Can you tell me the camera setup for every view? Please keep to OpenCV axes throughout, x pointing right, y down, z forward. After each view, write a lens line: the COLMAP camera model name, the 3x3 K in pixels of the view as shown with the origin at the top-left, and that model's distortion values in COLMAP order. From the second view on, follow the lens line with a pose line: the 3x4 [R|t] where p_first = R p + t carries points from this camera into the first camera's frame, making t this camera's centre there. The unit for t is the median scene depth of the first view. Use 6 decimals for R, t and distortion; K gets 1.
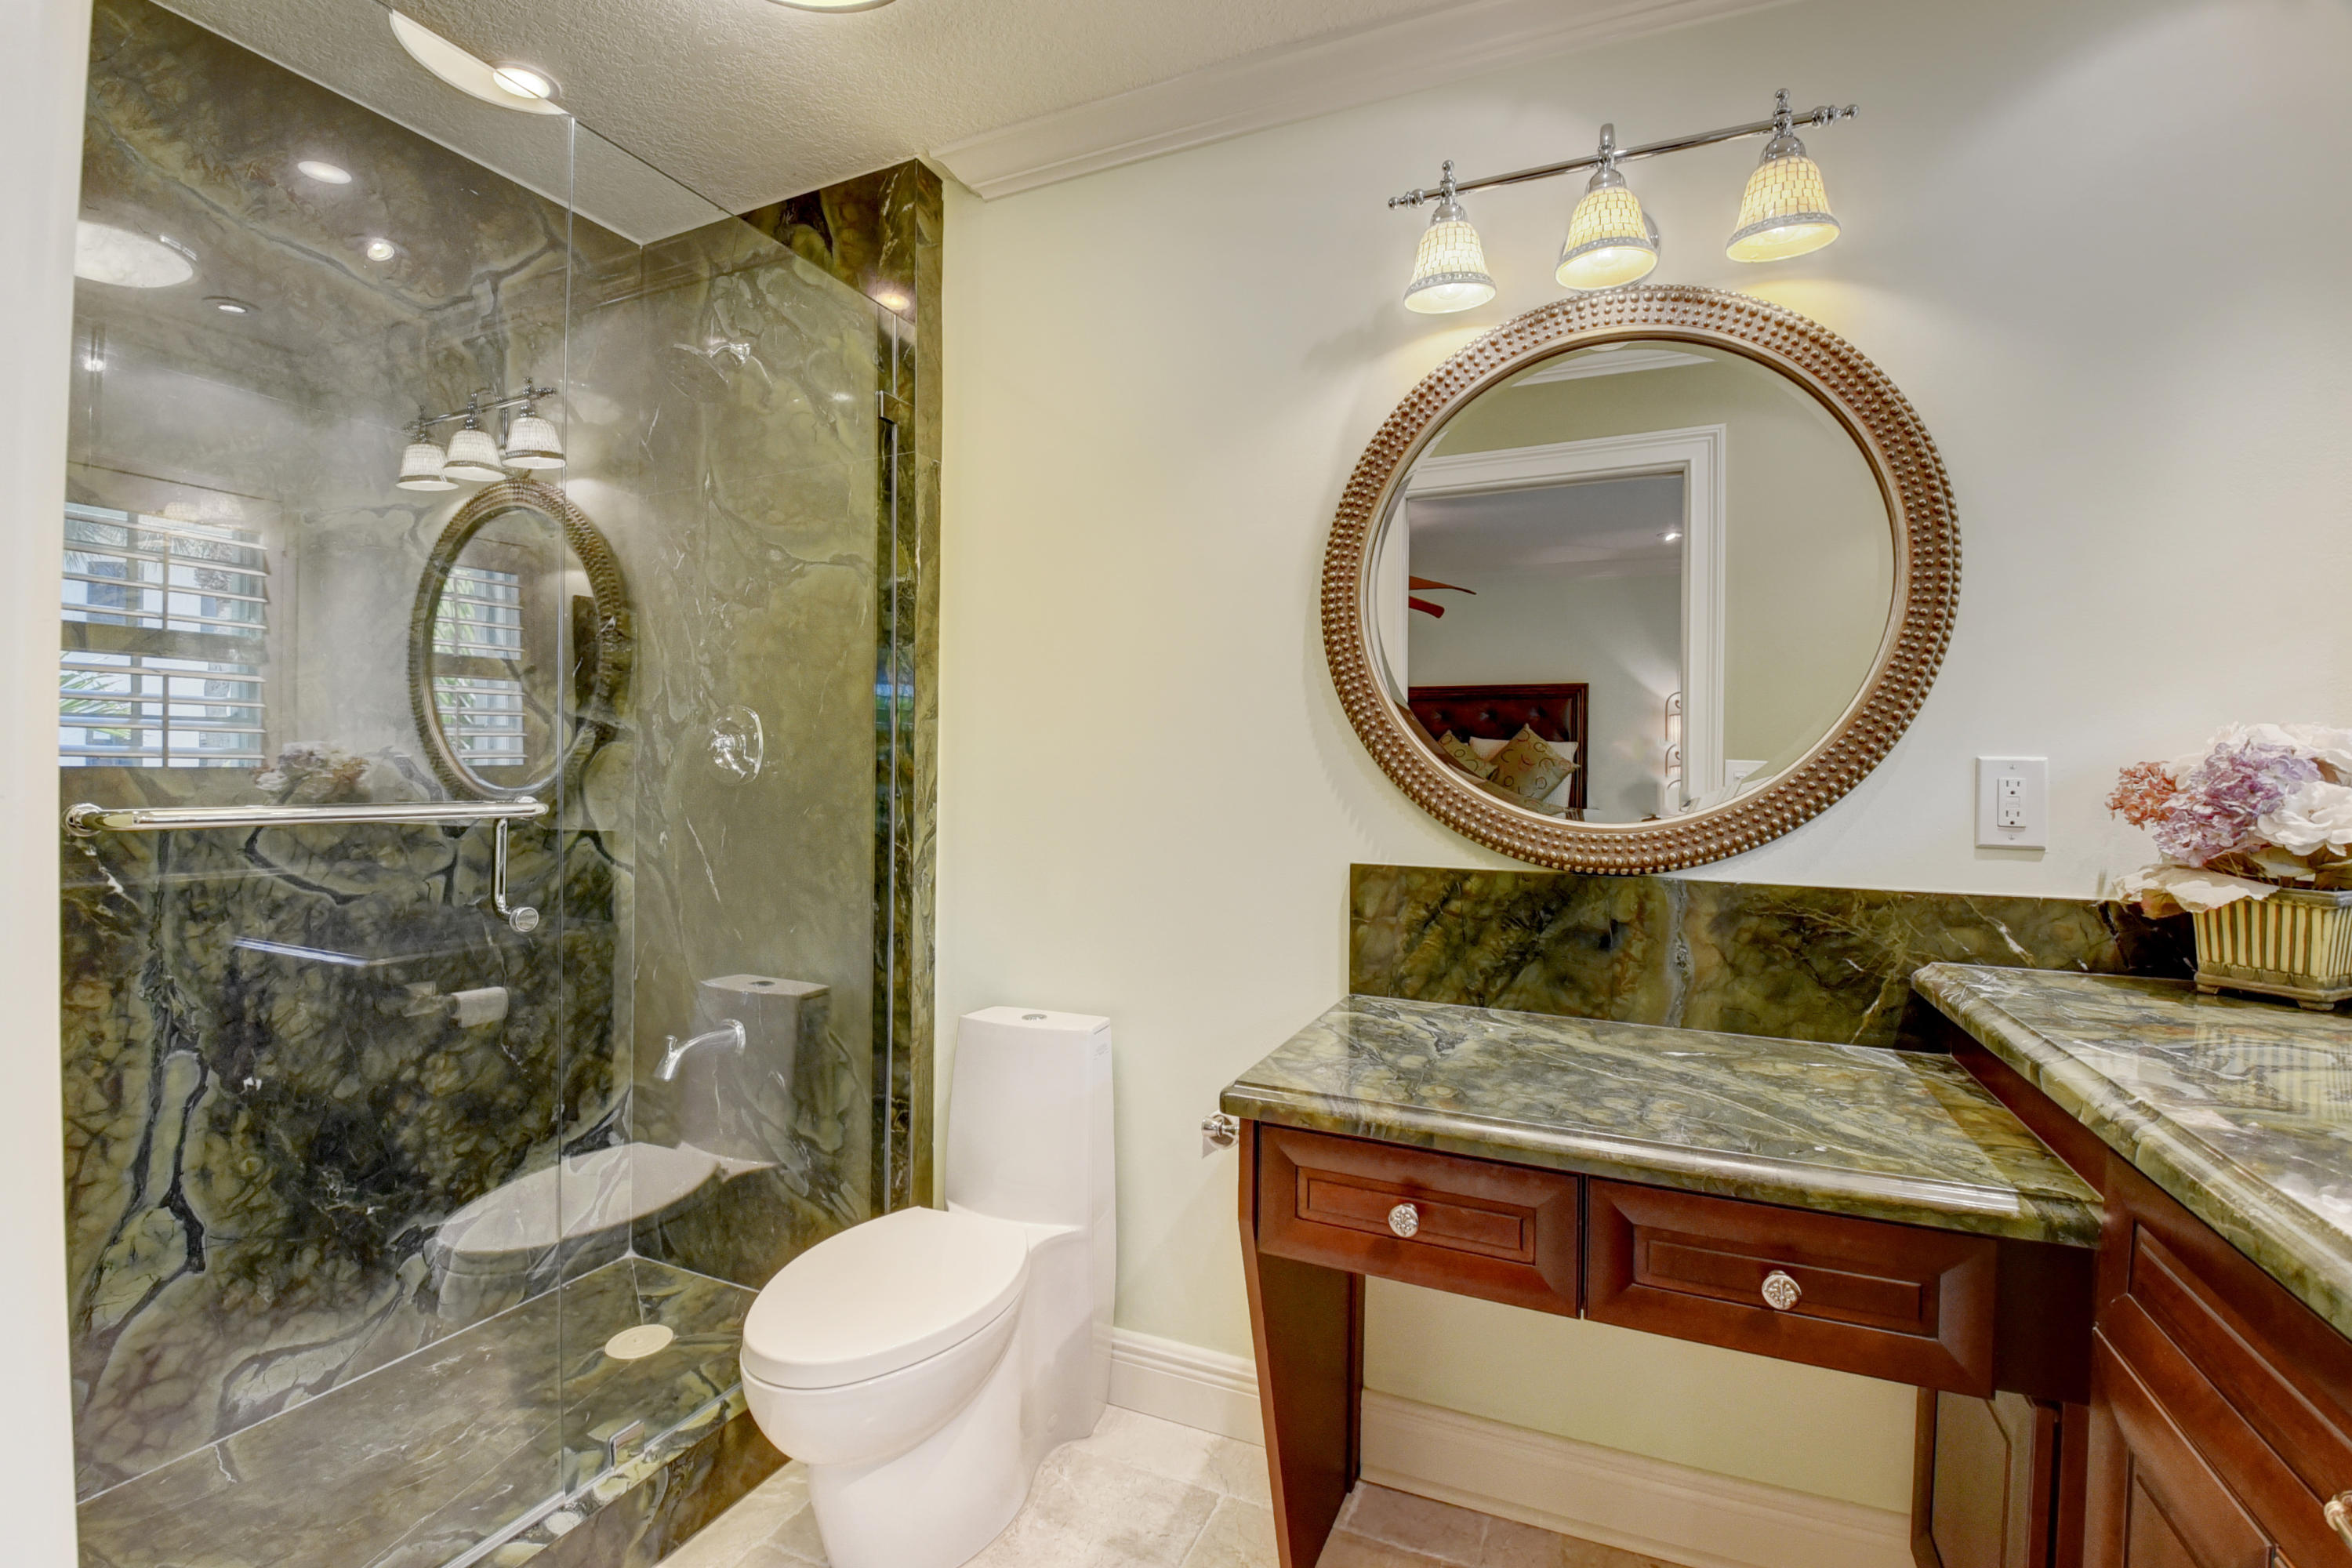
lens RADIAL K [[1033.6, 0, 1160.6], [0, 1033.6, 758.8], [0, 0, 1]] dist [0.003656, -0.014819]
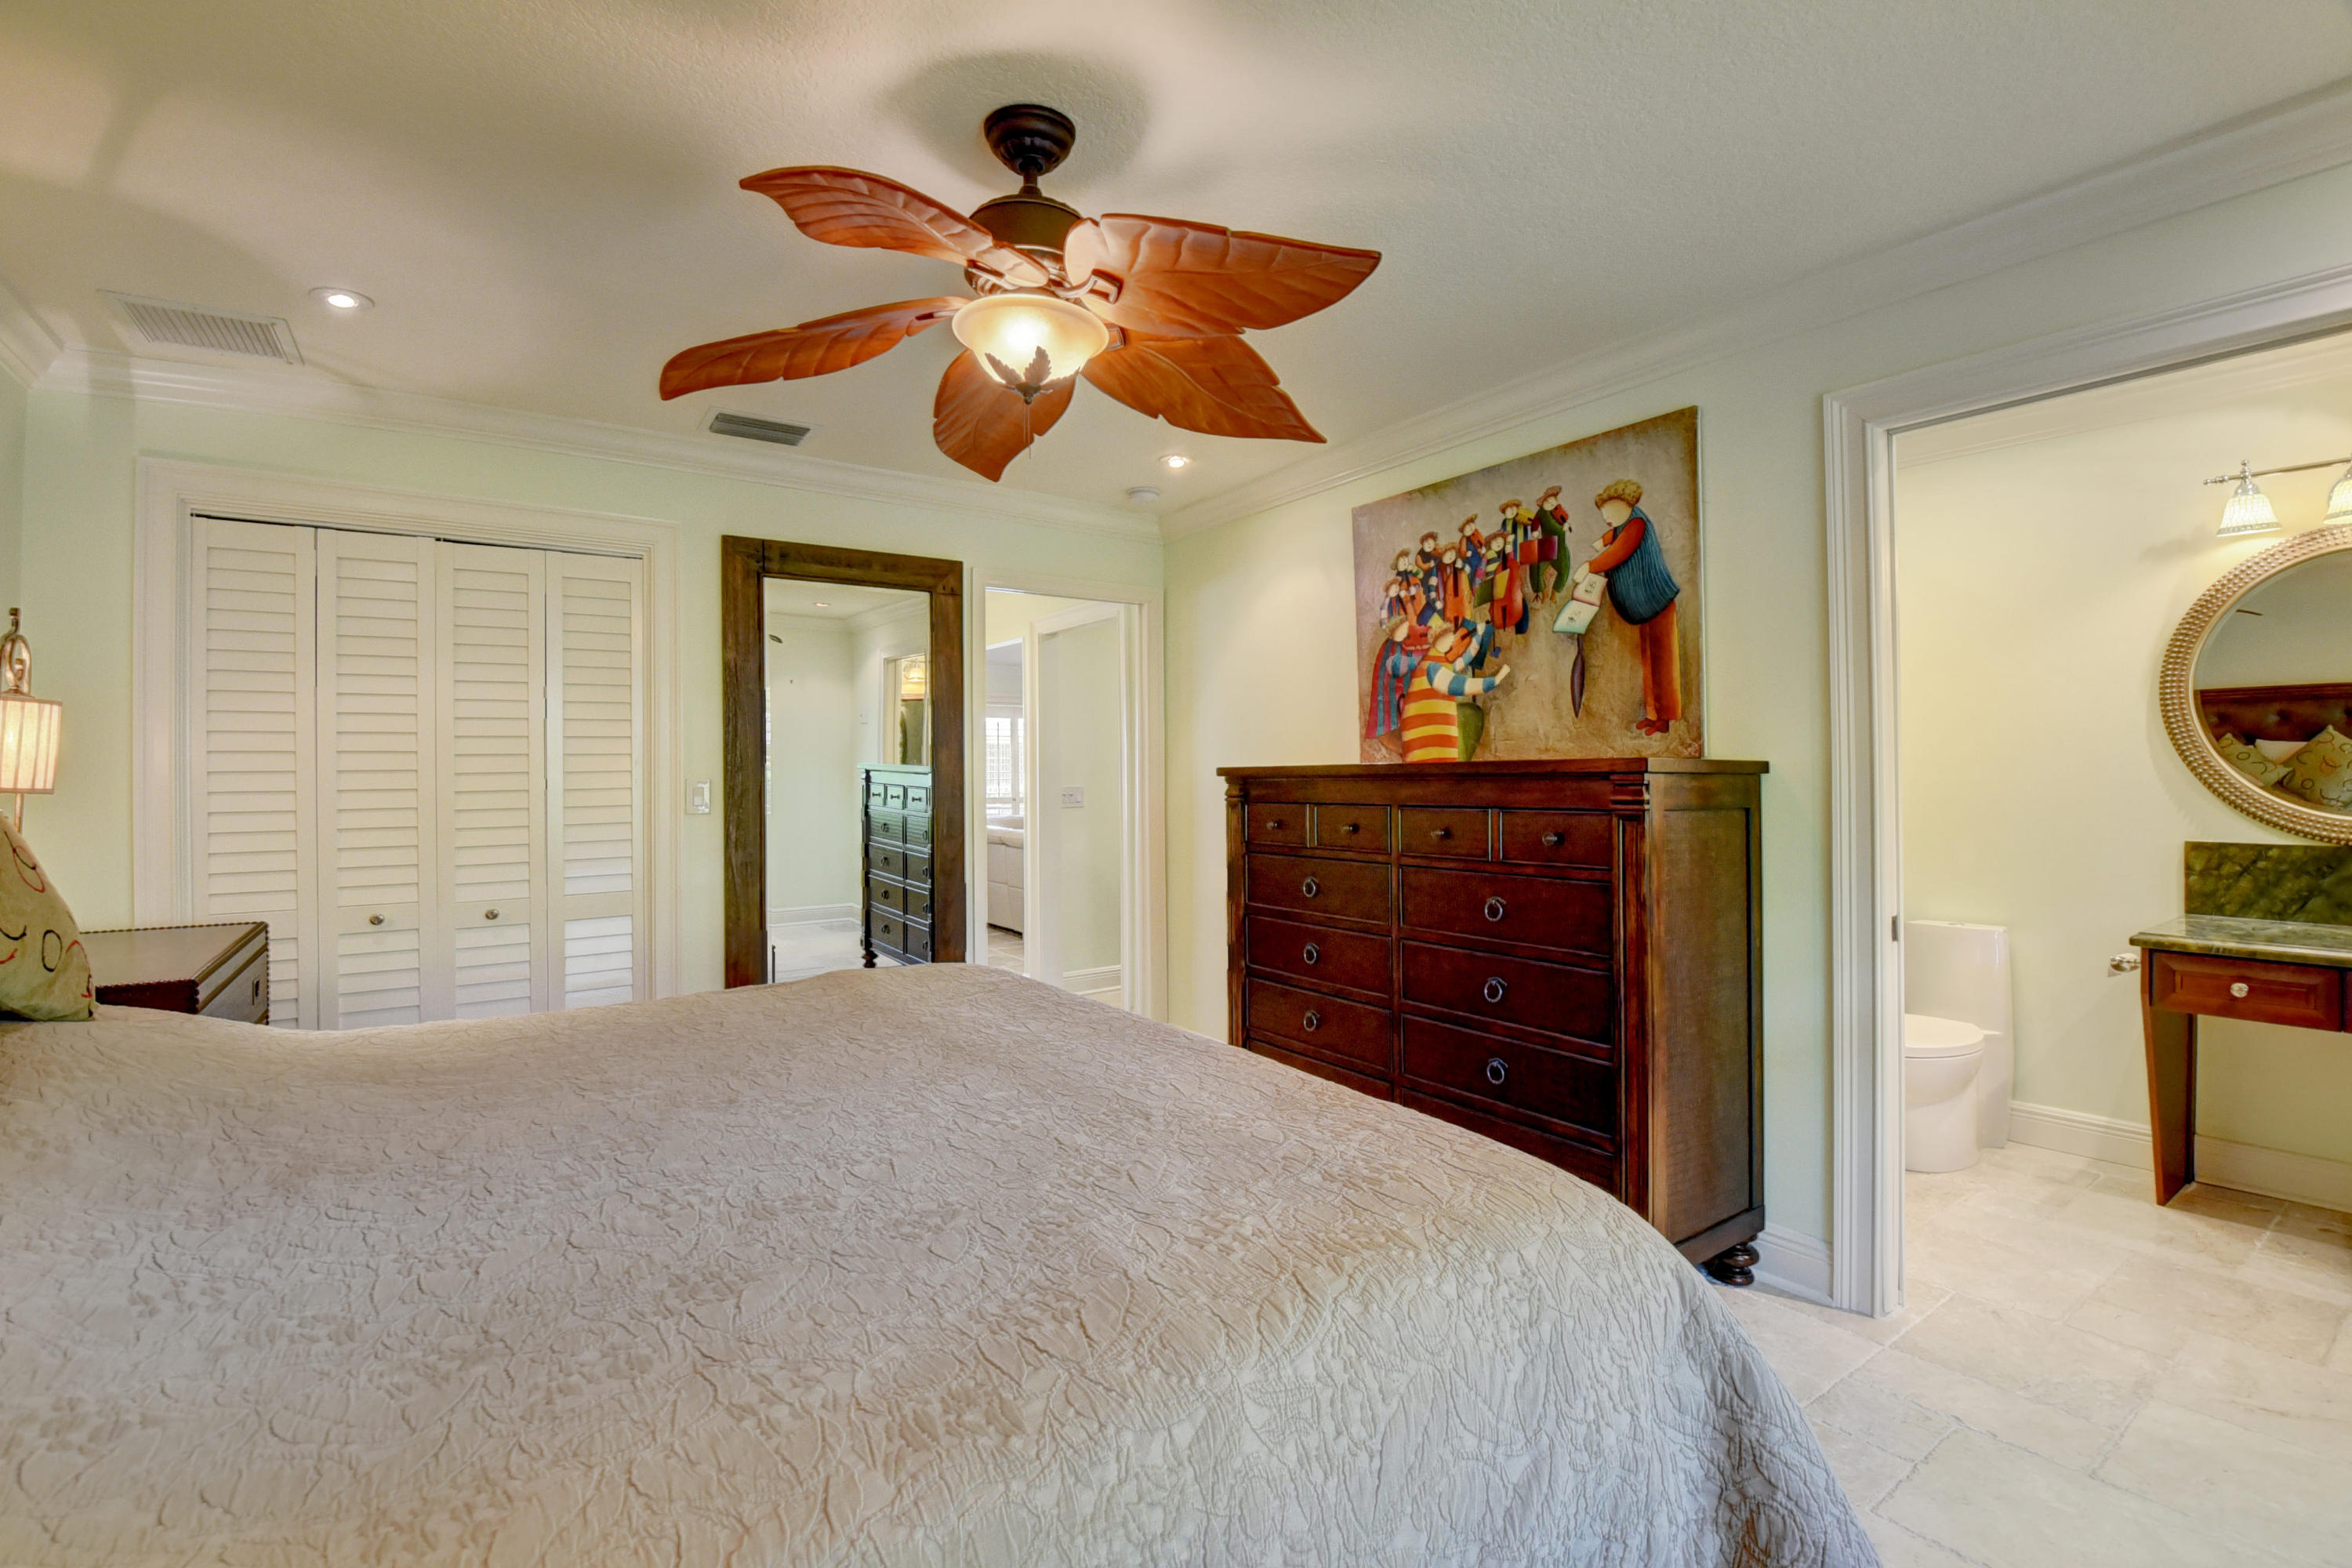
lens RADIAL K [[1033.6, 0, 1209.0], [0, 1033.6, 769.3], [0, 0, 1]] dist [0.003656, -0.014819]
pose [[0.876645, -0.018584, -0.480778, -0.459253], [0.021298, 0.999773, 0.000189, -0.060915], [0.480666, -0.010406, 0.876842, -1.418307]]
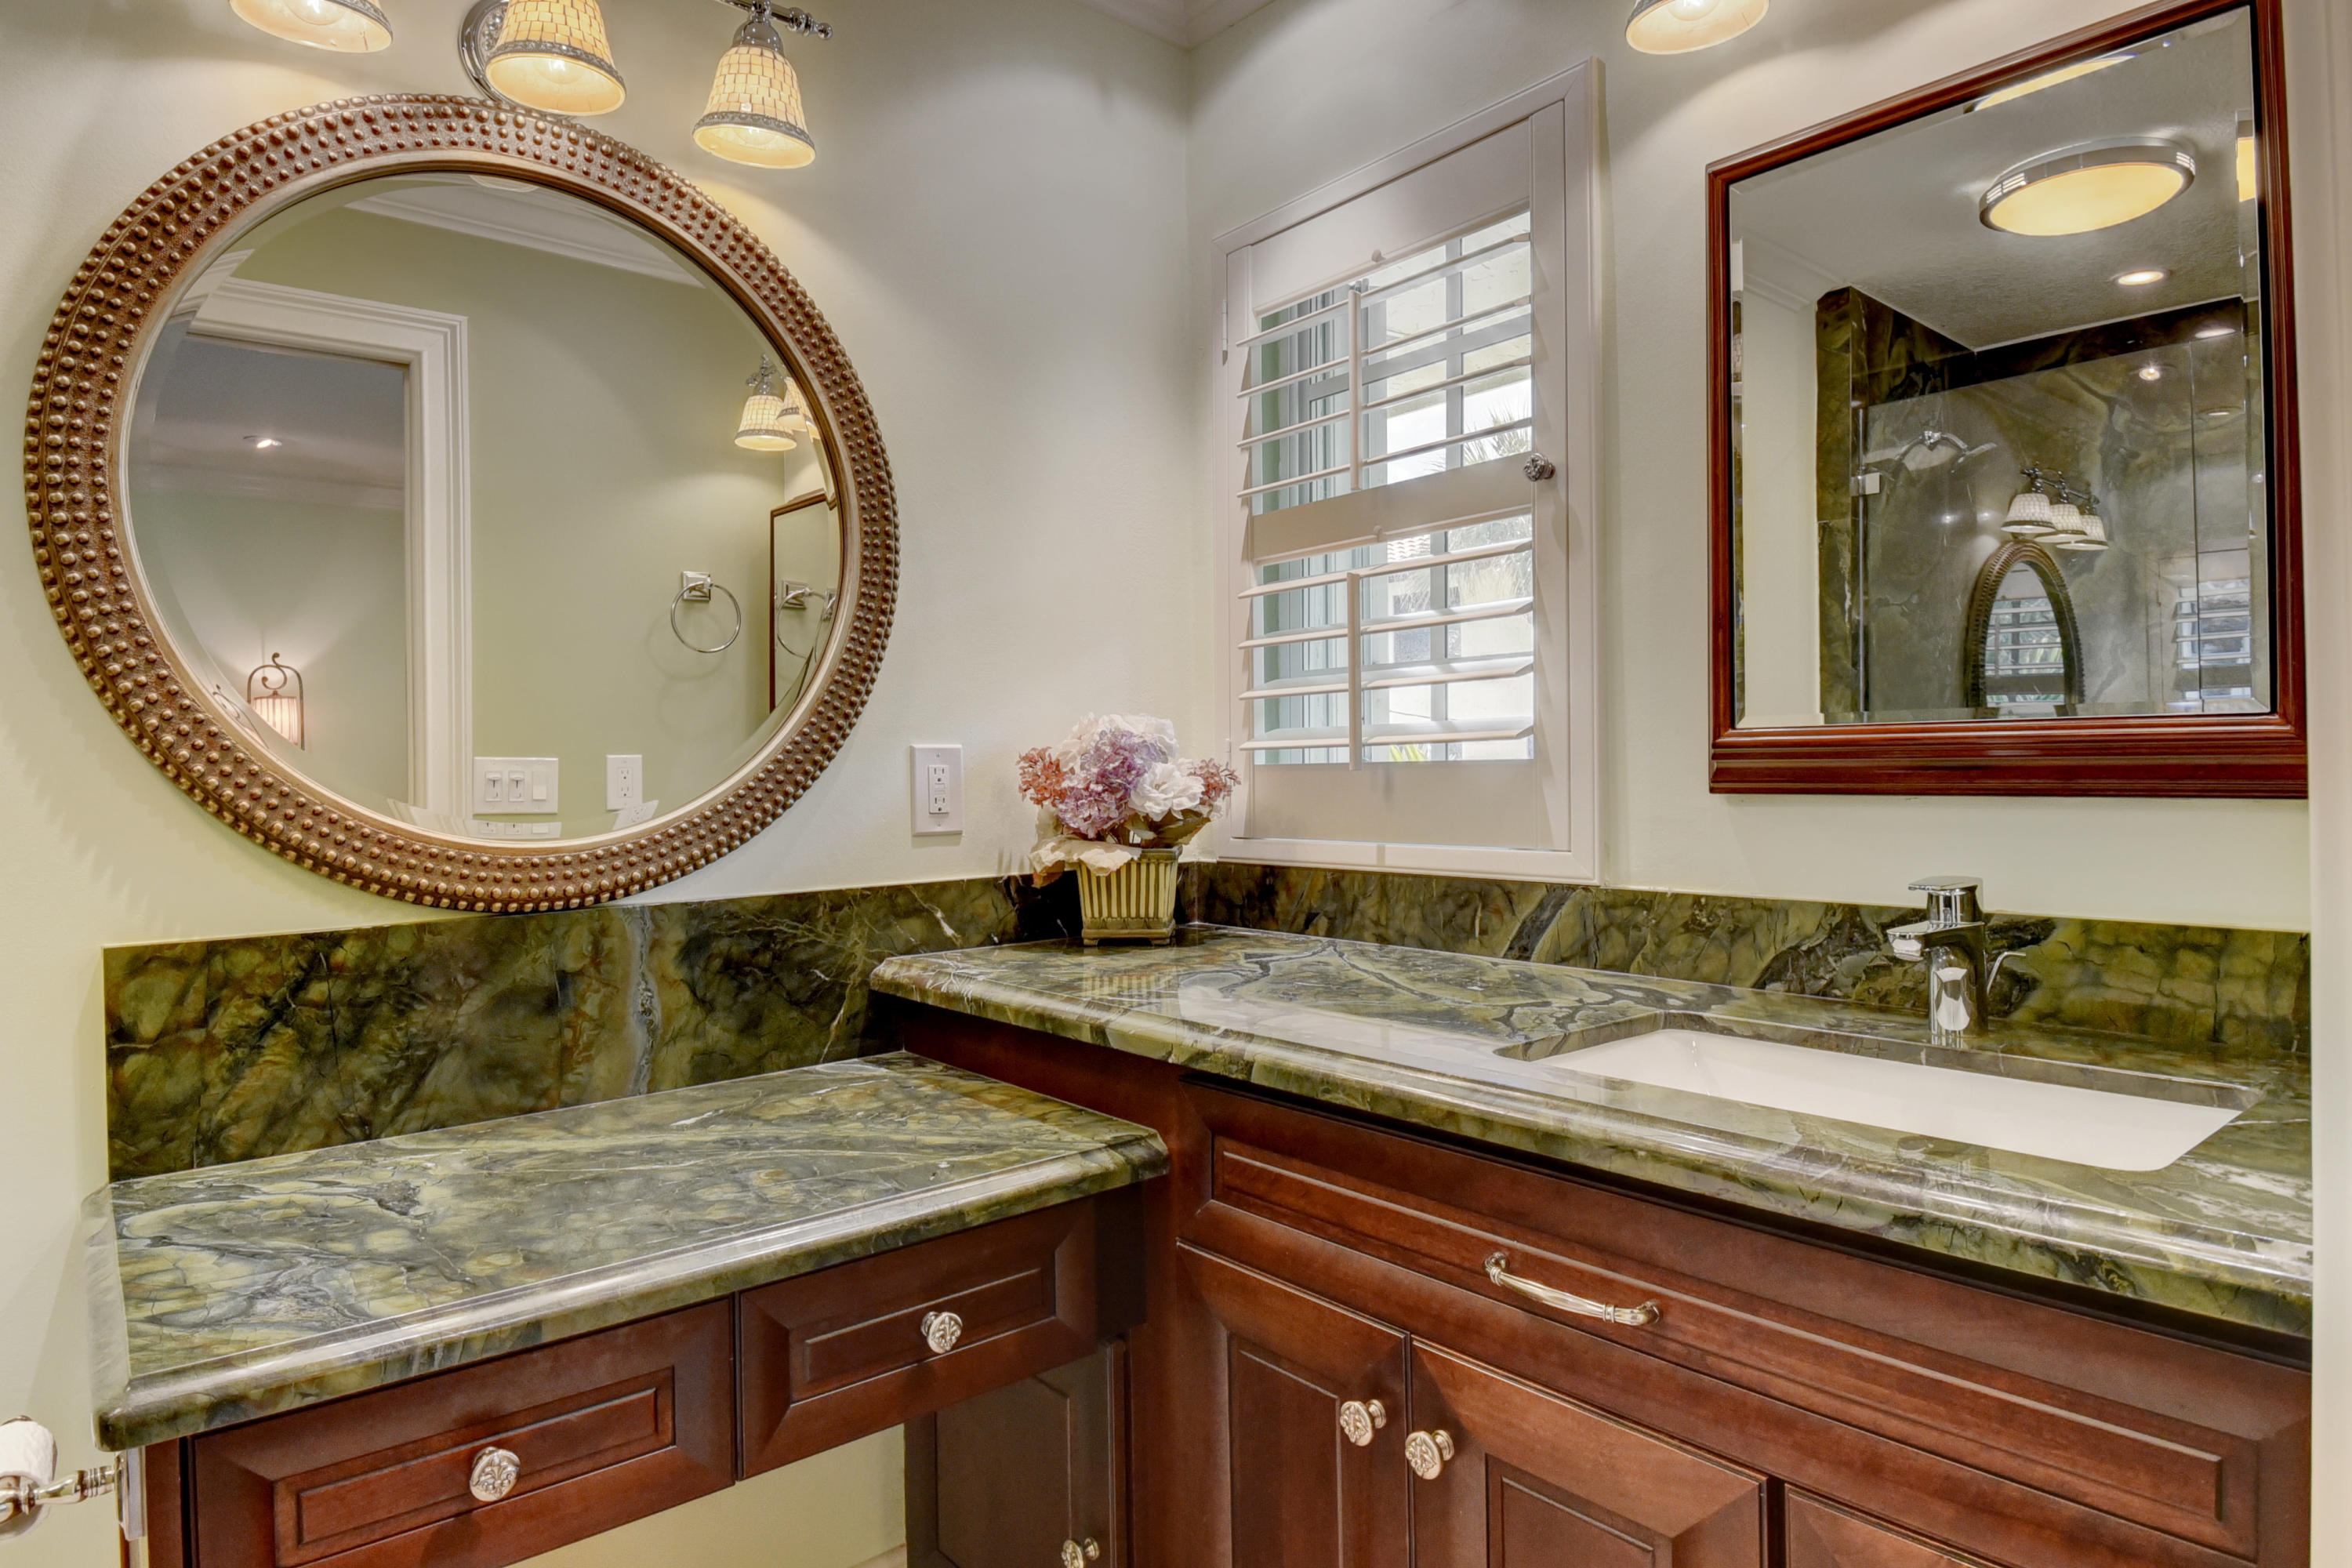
lens RADIAL K [[1349.2, 0, 1156.4], [0, 1349.2, 755.5], [0, 0, 1]] dist [0.020306, -0.021387]
pose [[0.442683, -0.014310, 0.896564, -0.226700], [0.017416, 0.999821, 0.007359, 0.002135], [-0.896509, 0.012357, 0.442853, 0.178856]]
